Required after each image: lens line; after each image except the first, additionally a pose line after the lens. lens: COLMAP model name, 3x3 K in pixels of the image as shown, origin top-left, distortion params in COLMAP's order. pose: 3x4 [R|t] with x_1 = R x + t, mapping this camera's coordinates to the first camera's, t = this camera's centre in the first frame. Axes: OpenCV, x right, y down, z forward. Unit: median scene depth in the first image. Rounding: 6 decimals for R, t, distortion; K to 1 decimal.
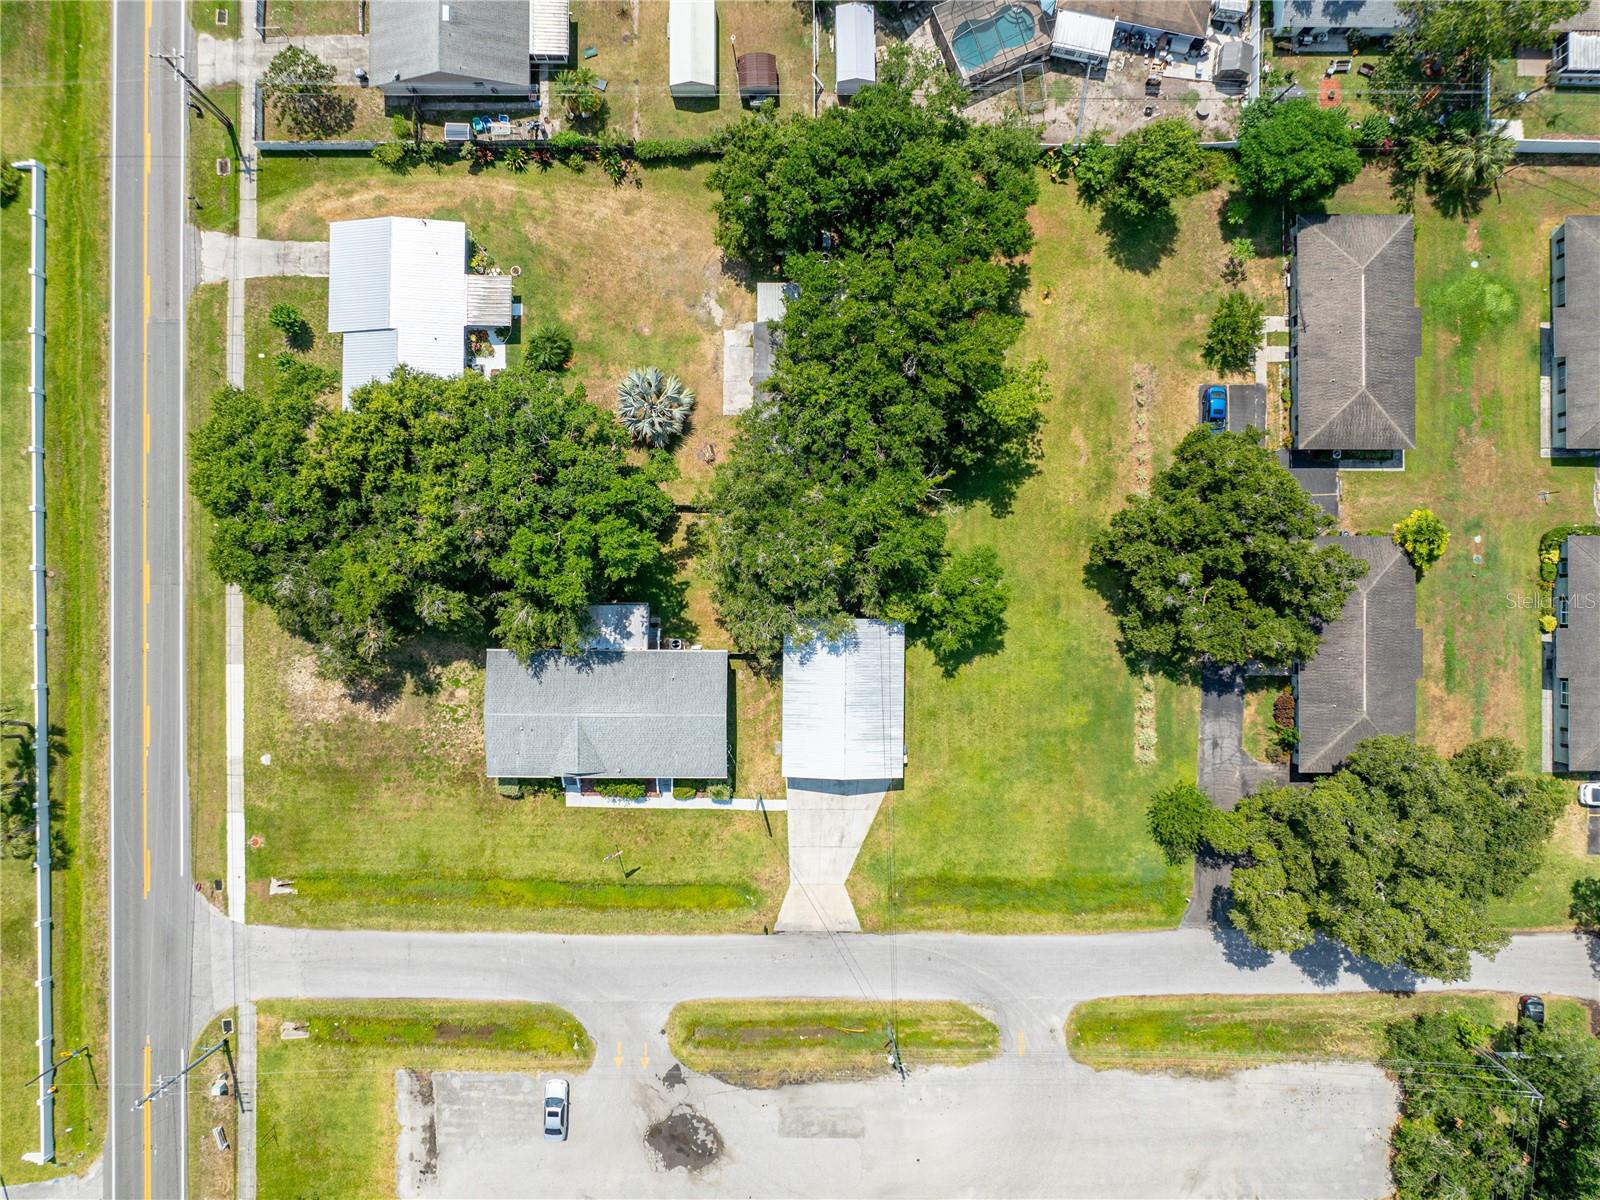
lens RADIAL K [[1160.1, 0, 805.1], [0, 1160.1, 594.7], [0, 0, 1]] dist [-0.025535, 0.005663]
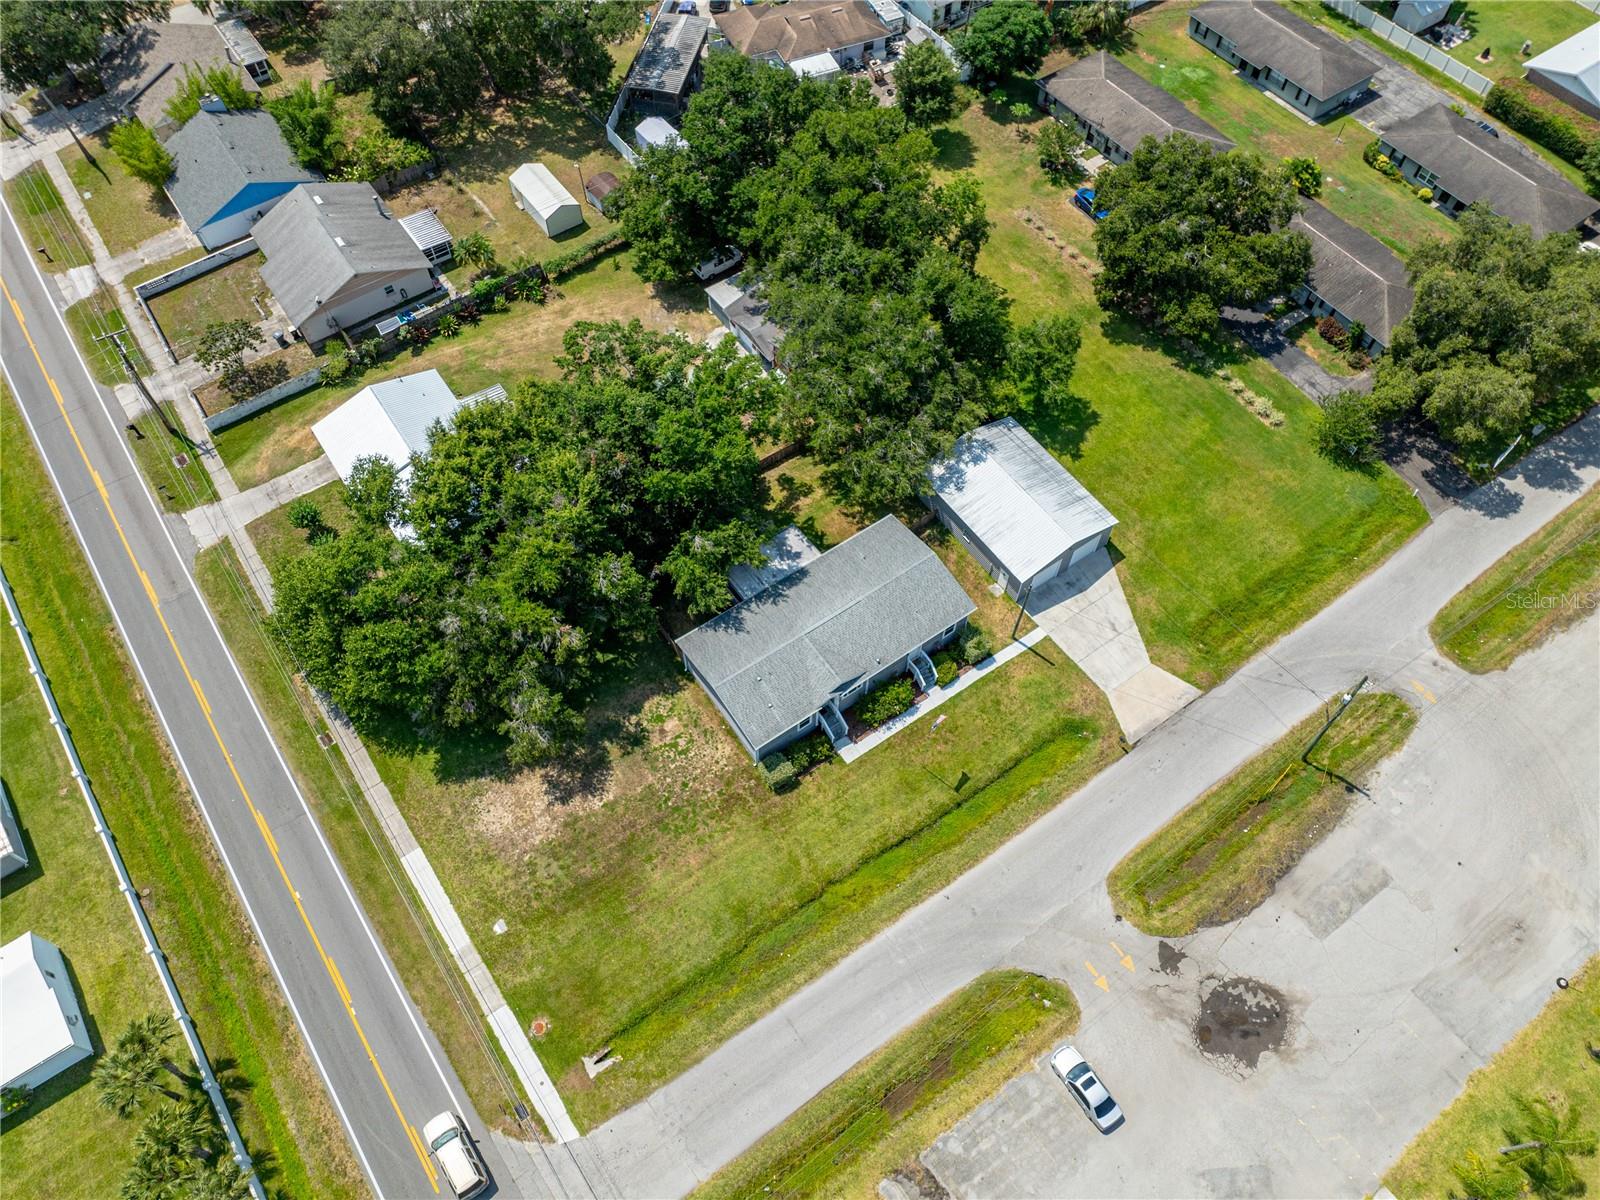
lens RADIAL K [[1137.6, 0, 798.2], [0, 1137.6, 591.3], [0, 0, 1]] dist [-0.028384, 0.013517]
pose [[0.816428, -0.489548, 0.306247, -0.426877], [0.577420, 0.697274, -0.424730, 0.424944], [-0.005613, 0.523595, 0.851949, 0.231723]]
